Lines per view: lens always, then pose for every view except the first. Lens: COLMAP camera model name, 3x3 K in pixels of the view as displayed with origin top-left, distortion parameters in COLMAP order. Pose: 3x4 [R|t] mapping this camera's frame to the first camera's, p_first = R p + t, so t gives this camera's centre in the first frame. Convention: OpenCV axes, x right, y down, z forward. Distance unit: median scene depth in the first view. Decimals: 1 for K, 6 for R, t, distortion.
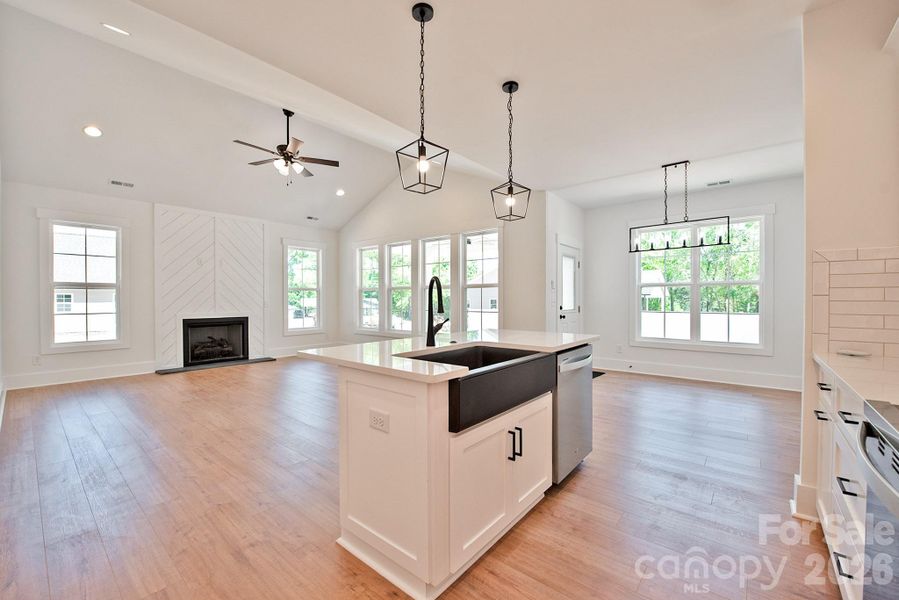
lens RADIAL K [[370.9, 0, 451.2], [0, 370.9, 302.0], [0, 0, 1]] dist [-0.032301, 0.004367]
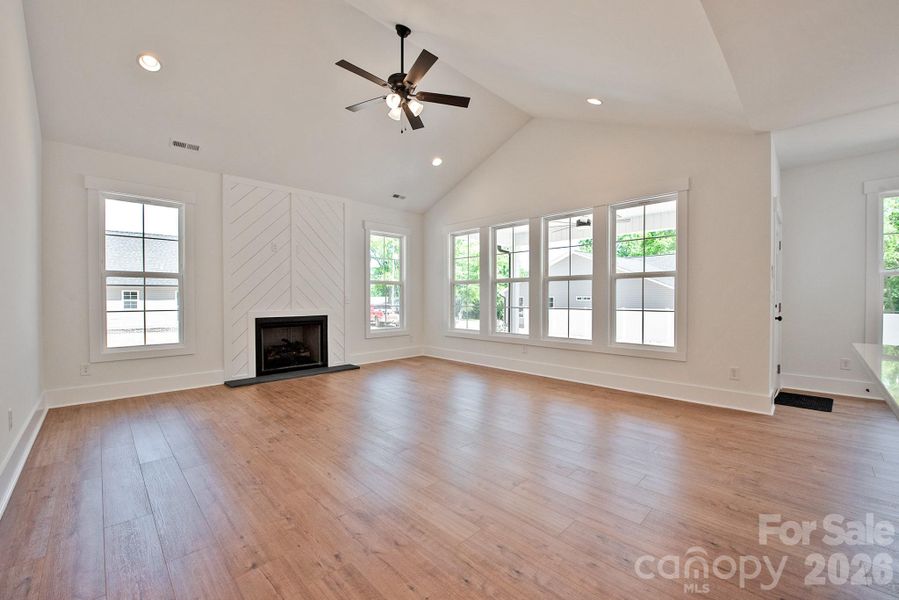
lens RADIAL K [[364.9, 0, 444.7], [0, 364.9, 302.7], [0, 0, 1]] dist [-0.021906, -0.000141]
pose [[0.993999, 0.002317, -0.109365, -0.248070], [-0.001722, 0.999983, 0.005536, 0.008299], [0.109376, -0.005314, 0.993986, 0.265417]]
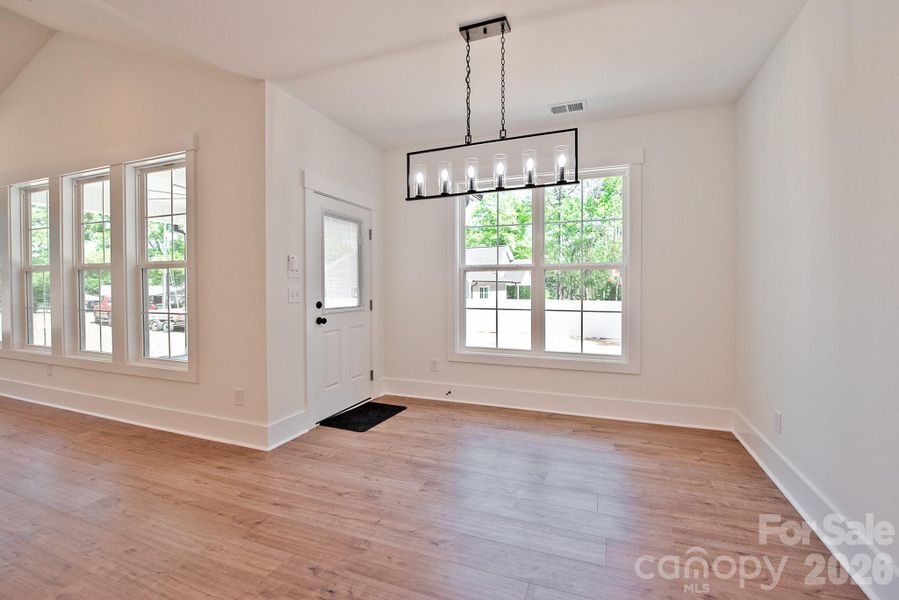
lens RADIAL K [[363.4, 0, 446.7], [0, 363.4, 288.9], [0, 0, 1]] dist [0.001455, 0.000013]
pose [[0.961726, 0.000094, 0.274012, 0.320816], [0.000038, 1.000000, -0.000476, -0.009269], [-0.274012, 0.000468, 0.961726, 0.401777]]
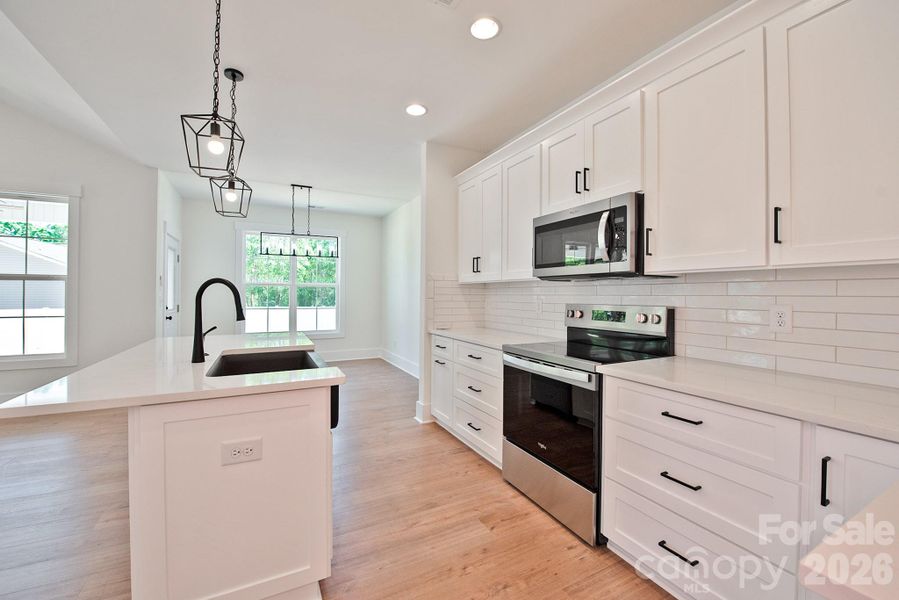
lens RADIAL K [[359.0, 0, 452.8], [0, 359.0, 294.4], [0, 0, 1]] dist [-0.017515, -0.000142]
pose [[0.379950, 0.004346, 0.924997, -0.218731], [0.001744, 0.999984, -0.005415, -0.009805], [-0.925006, 0.003671, 0.379936, 0.068378]]
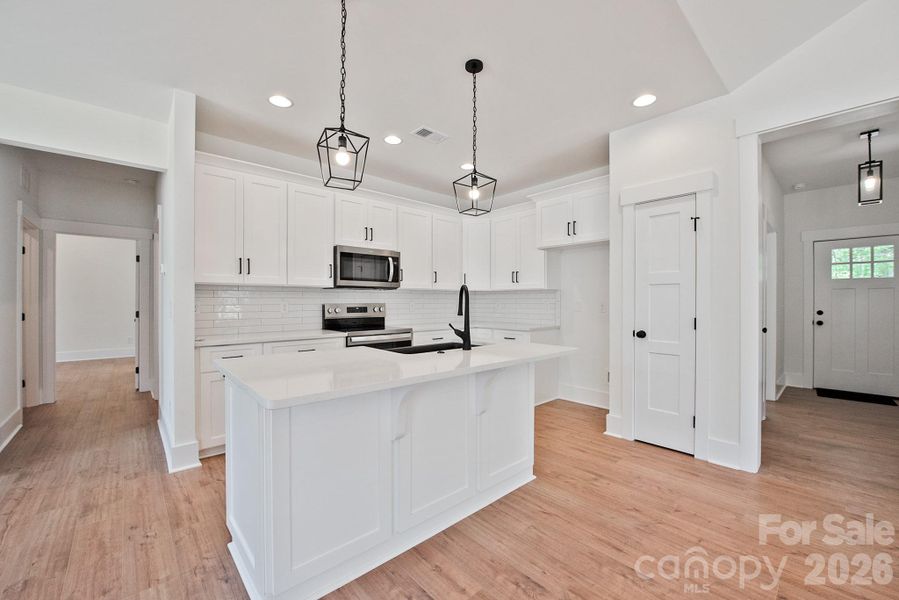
lens RADIAL K [[364.9, 0, 444.7], [0, 364.9, 302.7], [0, 0, 1]] dist [-0.021906, -0.000141]
pose [[-0.988394, 0.001301, 0.151905, -0.057391], [0.003045, 0.999932, 0.011246, -0.009310], [-0.151880, 0.011578, -0.988331, 0.775152]]
